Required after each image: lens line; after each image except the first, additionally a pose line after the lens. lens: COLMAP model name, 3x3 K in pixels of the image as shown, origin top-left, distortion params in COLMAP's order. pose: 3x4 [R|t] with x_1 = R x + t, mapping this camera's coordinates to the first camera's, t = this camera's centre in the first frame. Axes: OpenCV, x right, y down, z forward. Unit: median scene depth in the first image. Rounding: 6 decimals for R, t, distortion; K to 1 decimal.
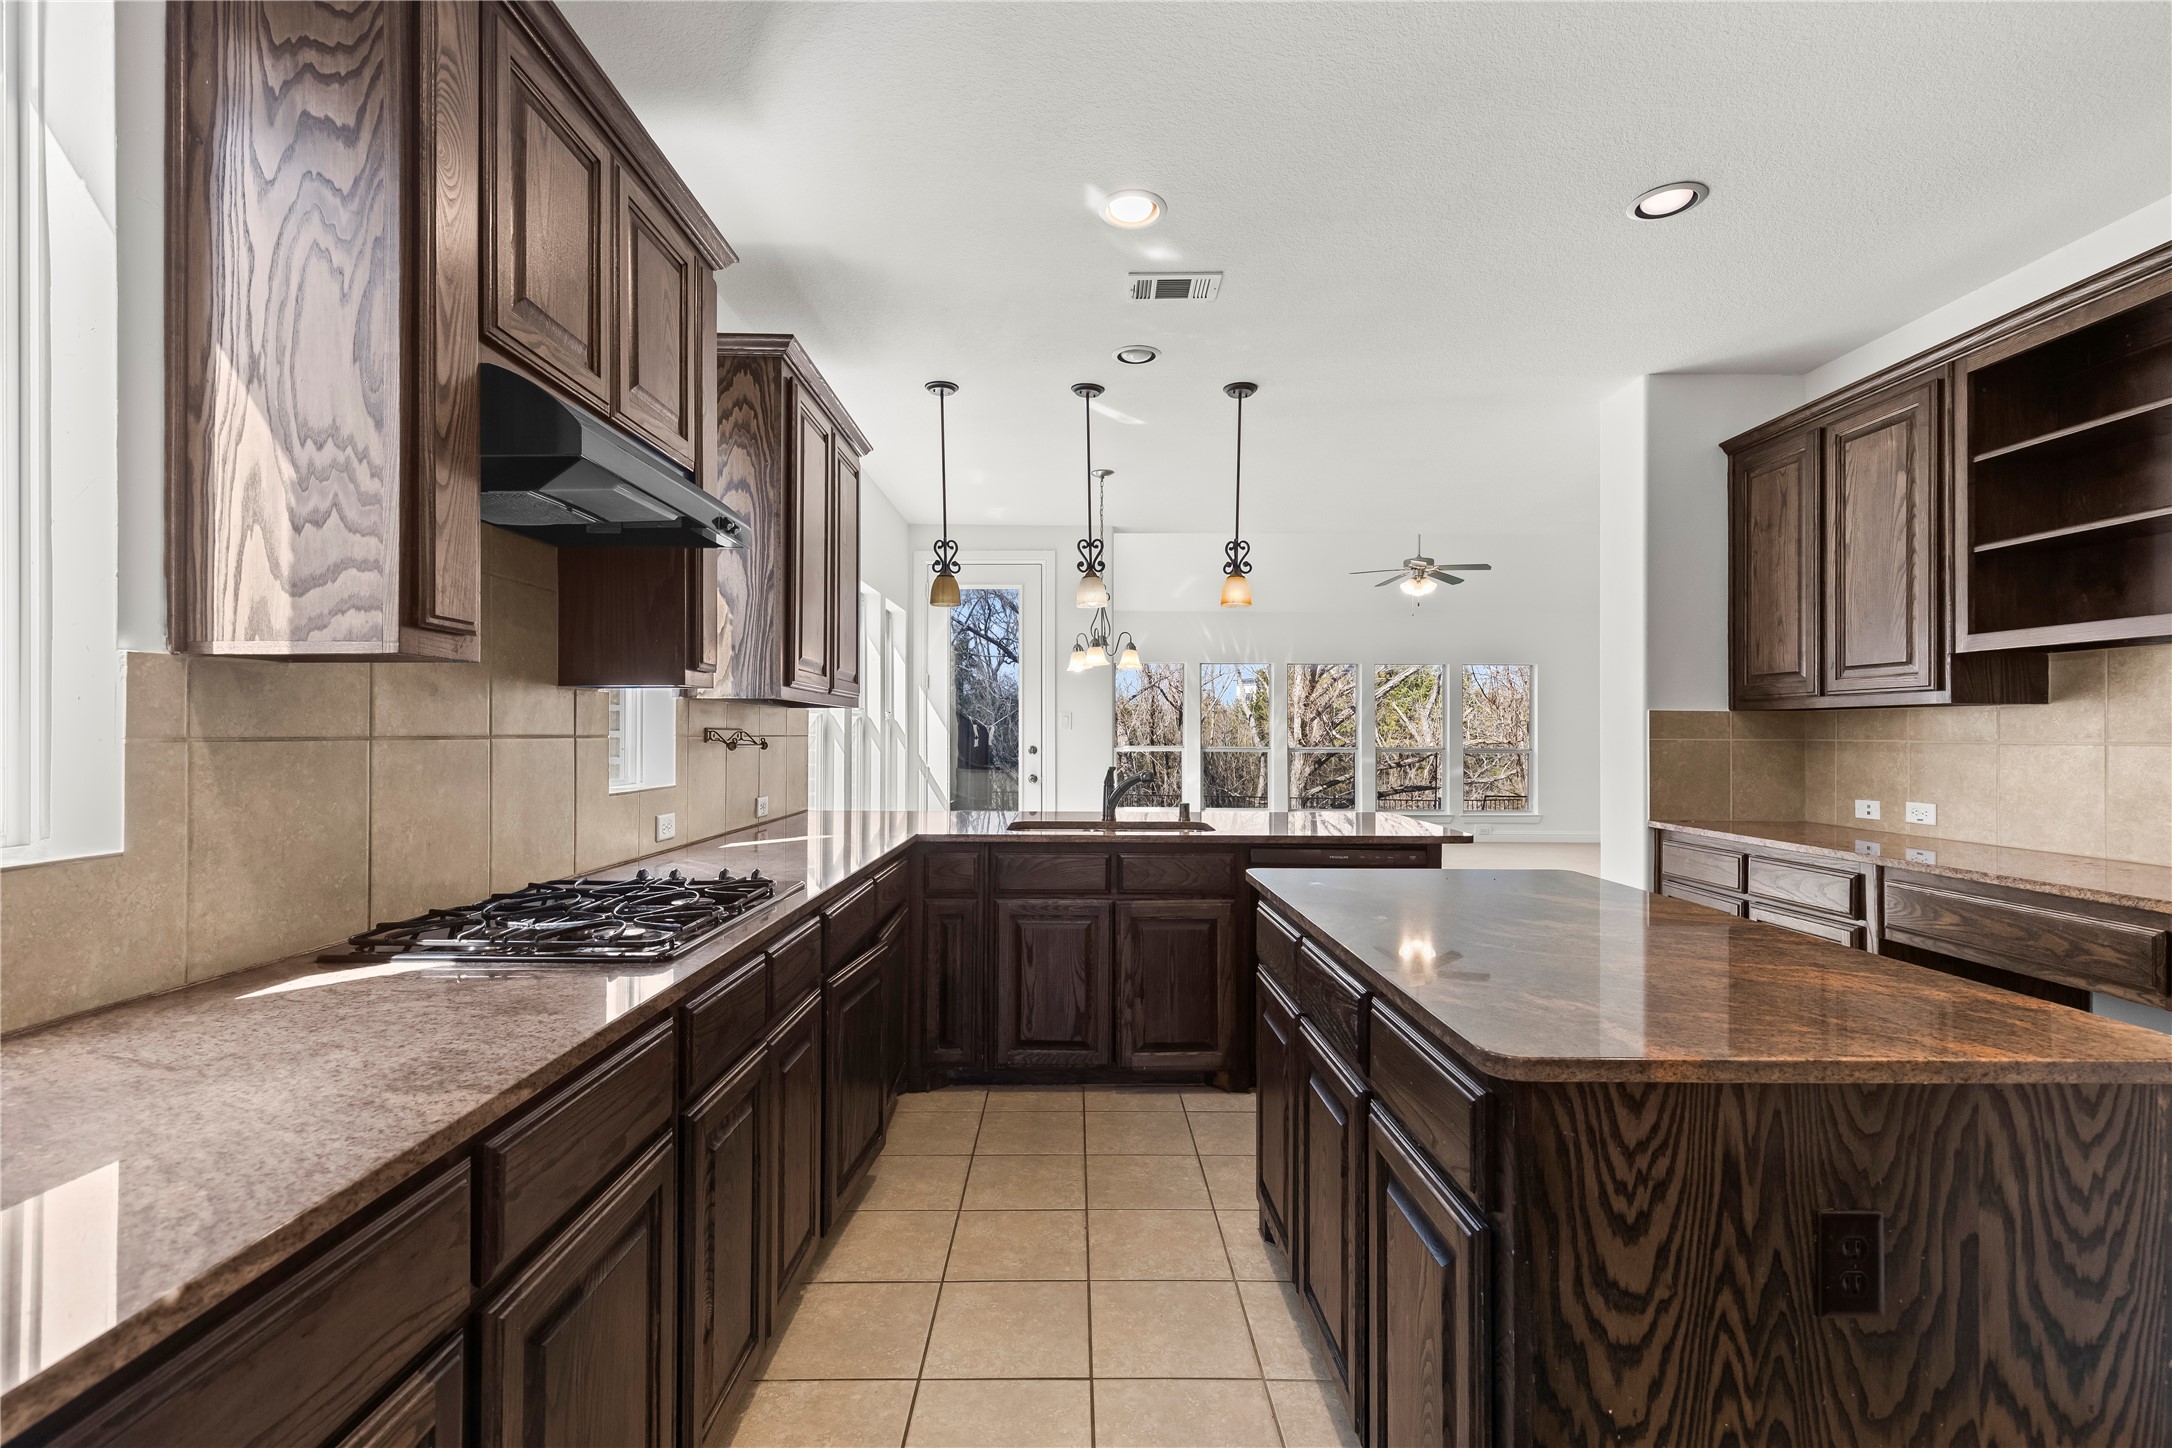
lens RADIAL K [[988.6, 0, 1088.8], [0, 988.6, 724.9], [0, 0, 1]] dist [0.000517, -0.000276]
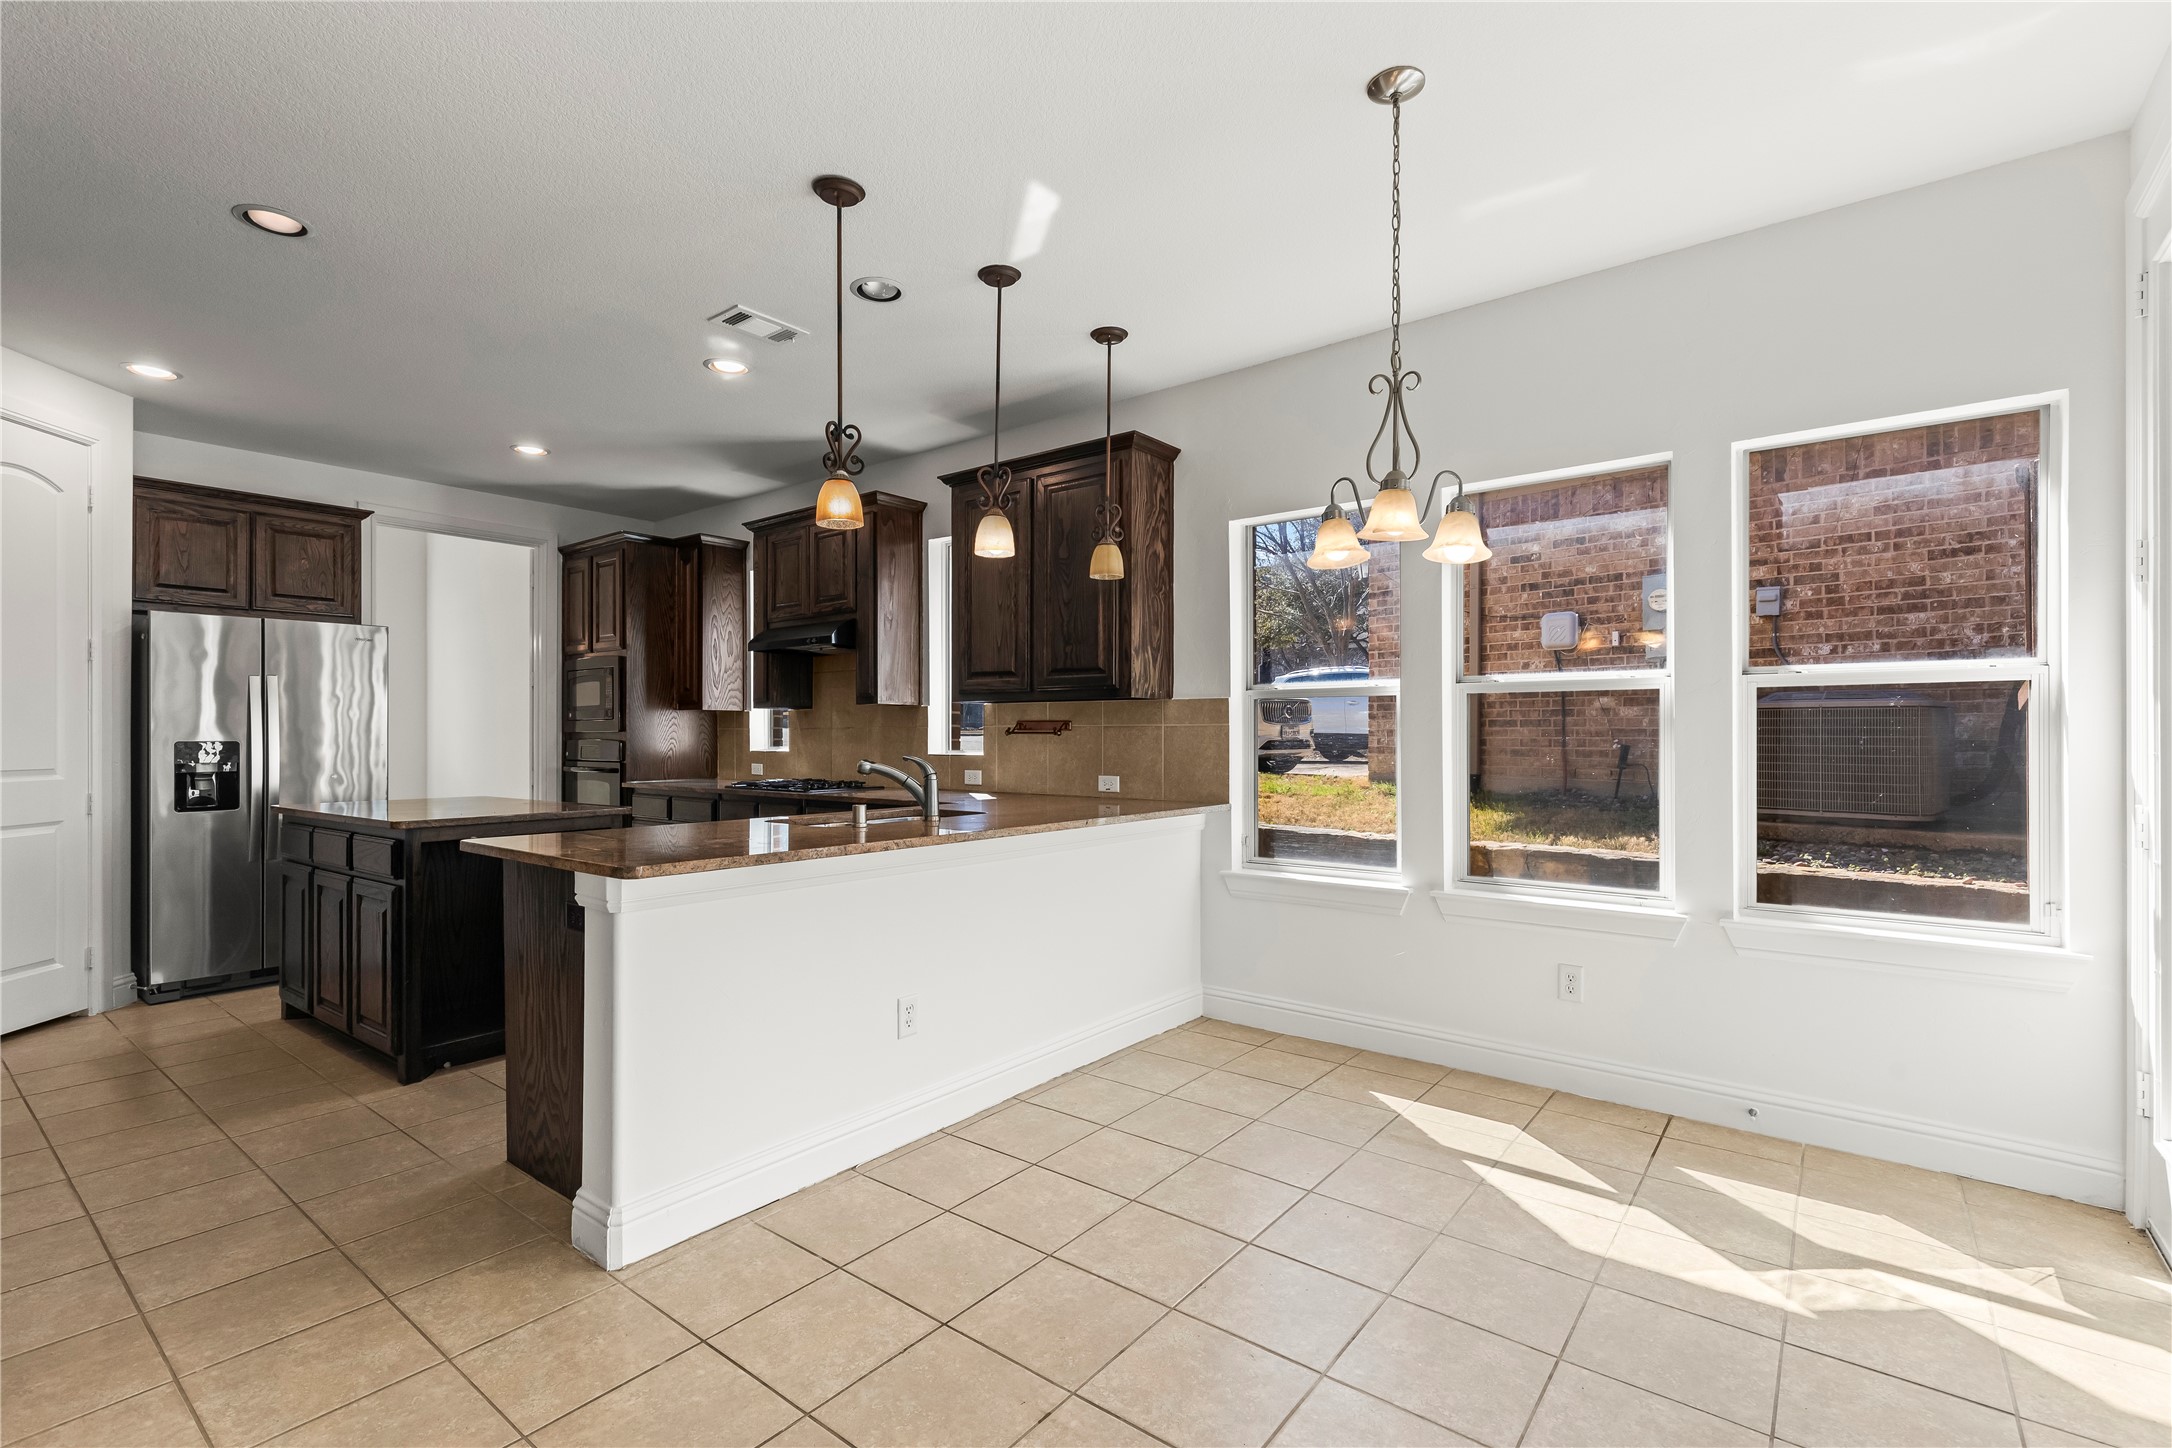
lens RADIAL K [[982.3, 0, 1066.8], [0, 982.3, 723.5], [0, 0, 1]] dist [0.009687, -0.000489]
pose [[-0.633943, -0.007304, -0.773345, 0.670386], [0.006291, 0.999874, -0.014600, 0.030547], [0.773354, -0.014120, -0.633817, 1.842093]]
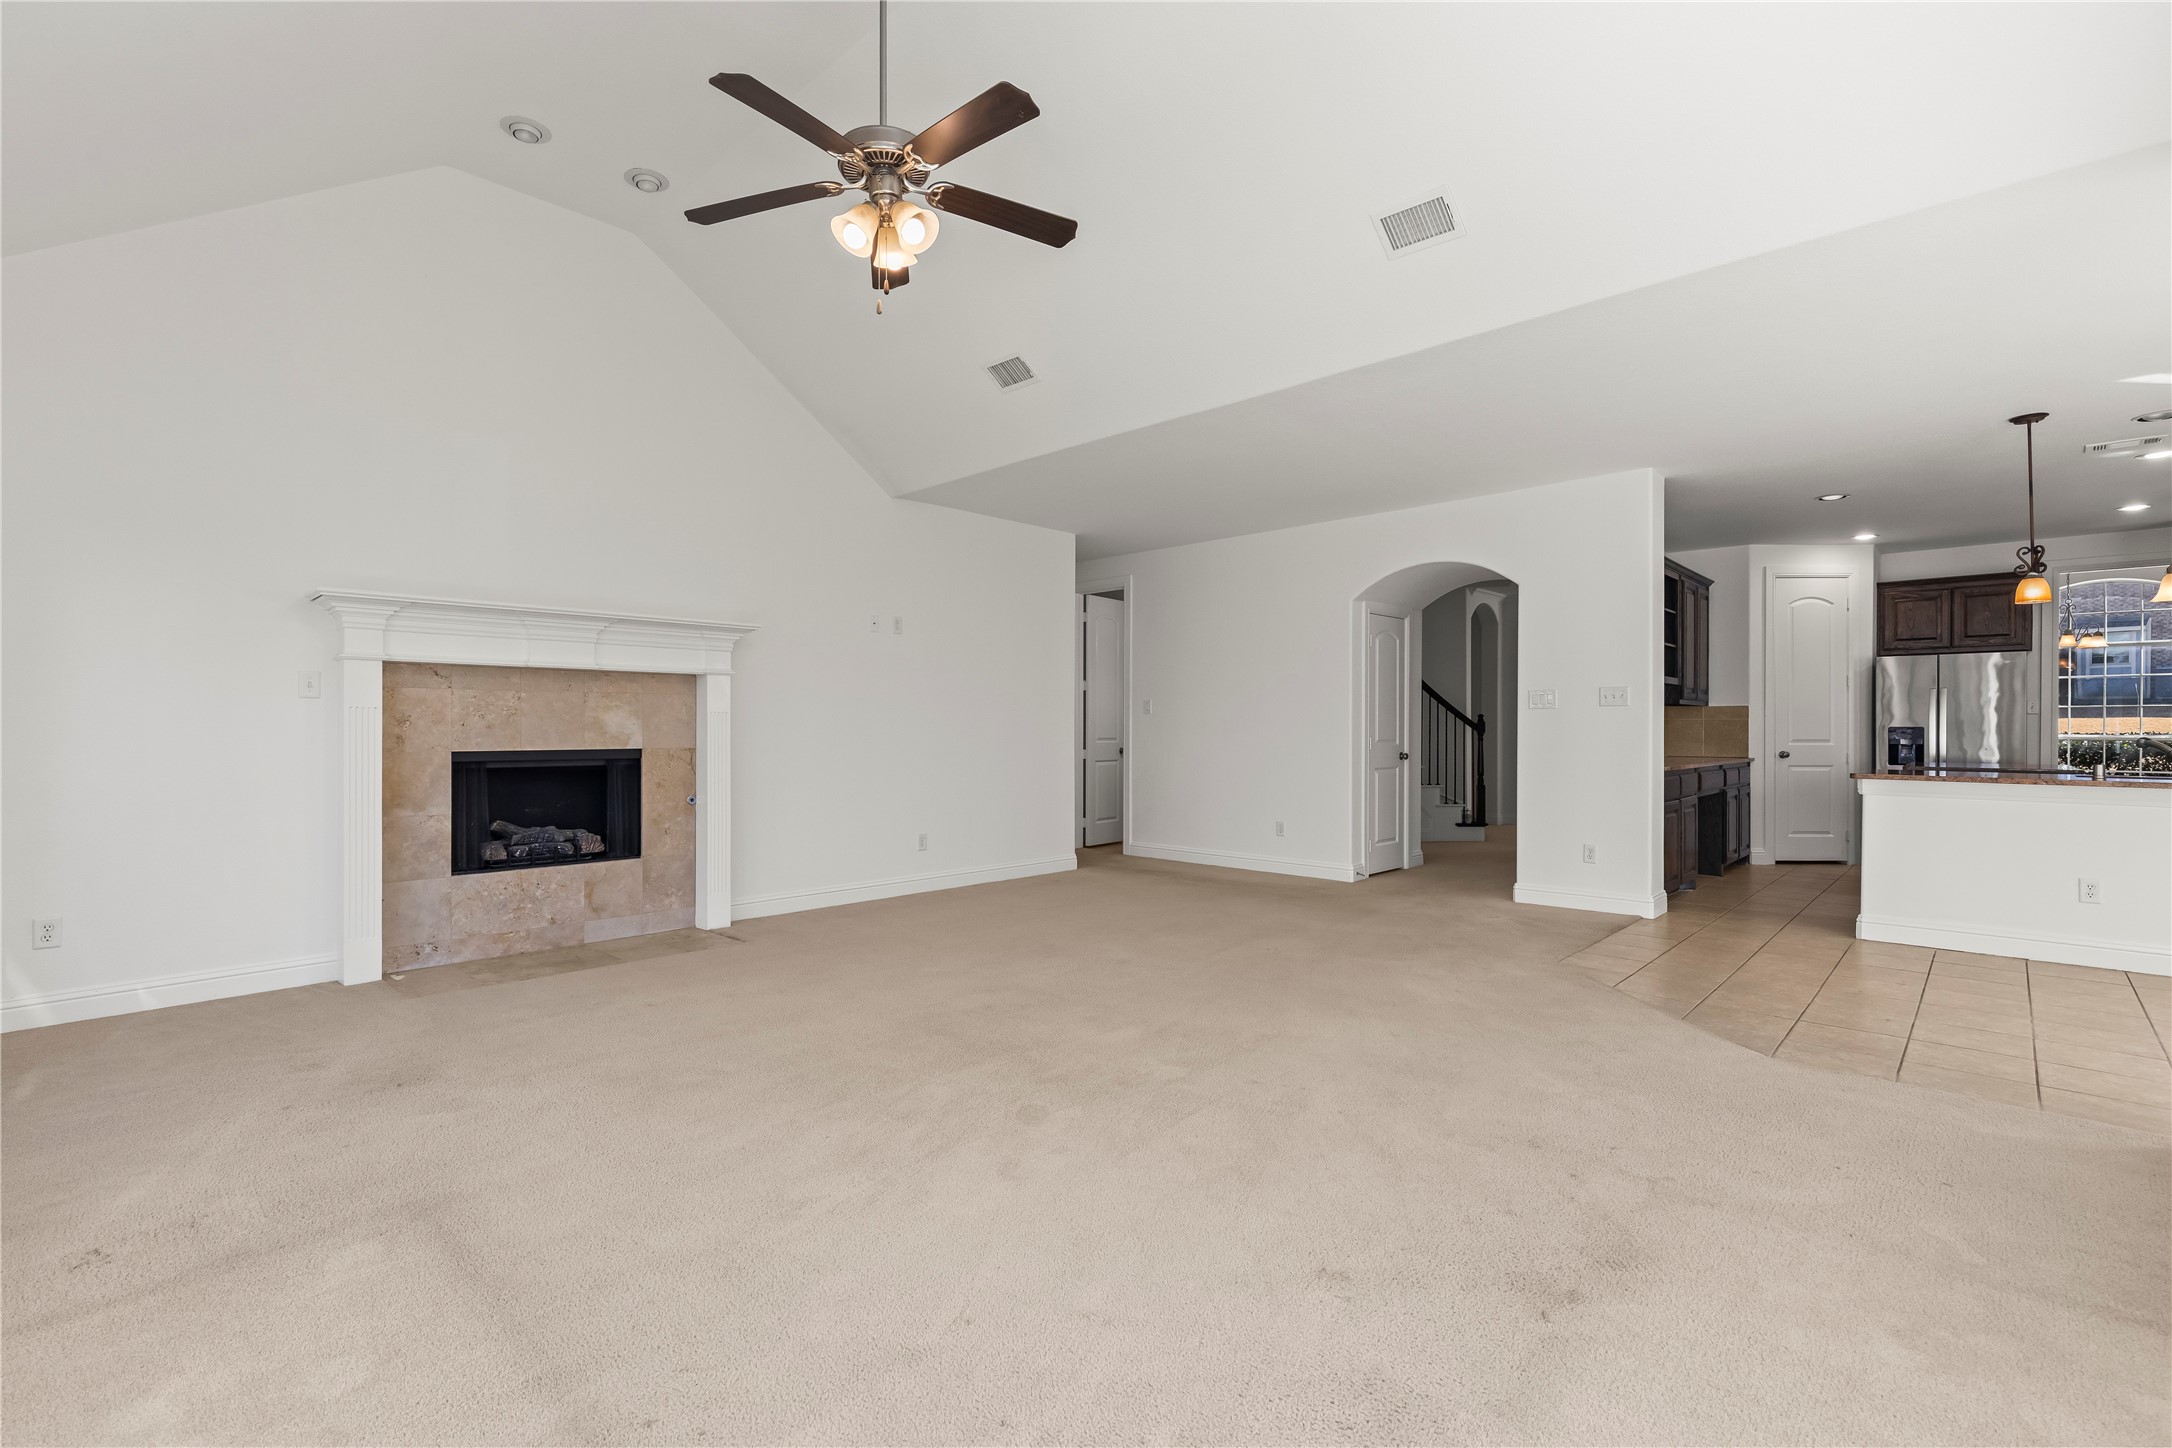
lens RADIAL K [[982.3, 0, 1074.1], [0, 982.3, 724.3], [0, 0, 1]] dist [0.009687, -0.000489]
pose [[-0.716159, -0.000159, 0.697937, 0.163247], [-0.004825, 0.999977, -0.004723, 0.042488], [-0.697920, -0.006750, -0.716144, 3.177081]]
